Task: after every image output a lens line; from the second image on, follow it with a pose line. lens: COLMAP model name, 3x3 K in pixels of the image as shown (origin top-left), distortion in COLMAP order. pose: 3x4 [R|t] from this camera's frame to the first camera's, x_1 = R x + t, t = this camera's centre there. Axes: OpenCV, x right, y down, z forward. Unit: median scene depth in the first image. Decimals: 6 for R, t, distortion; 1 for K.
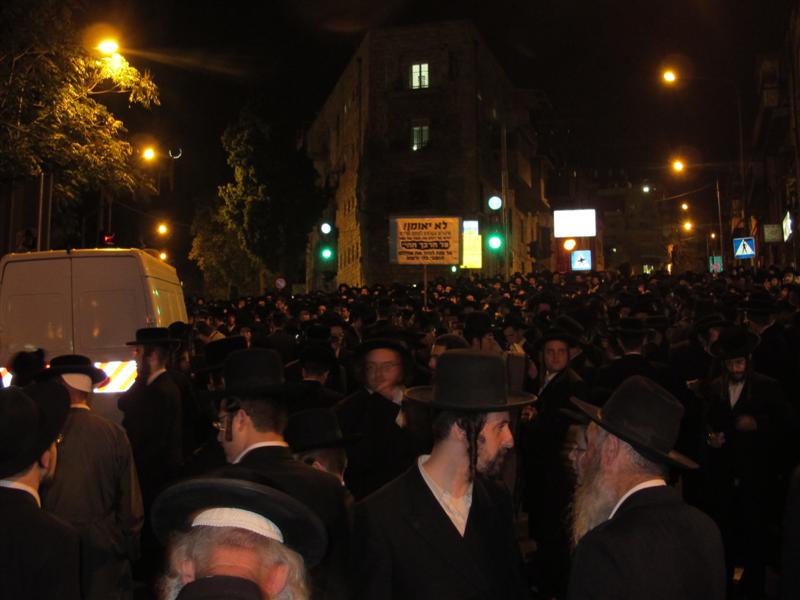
lens RADIAL K [[912.6, 0, 398.6], [0, 912.6, 300.8], [0, 0, 1]] dist [-0.107365, 0.000000]
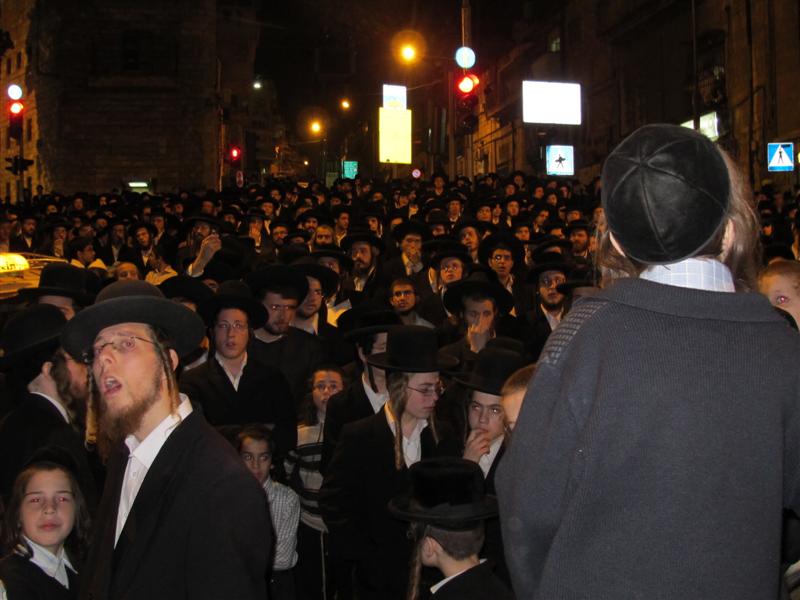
lens RADIAL K [[912.6, 0, 400.4], [0, 912.6, 299.3], [0, 0, 1]] dist [-0.107365, 0.000000]
pose [[0.885303, -0.019559, 0.464604, -0.207190], [-0.030450, 0.994533, 0.099890, -0.006544], [-0.464017, -0.102579, 0.879867, 0.464328]]
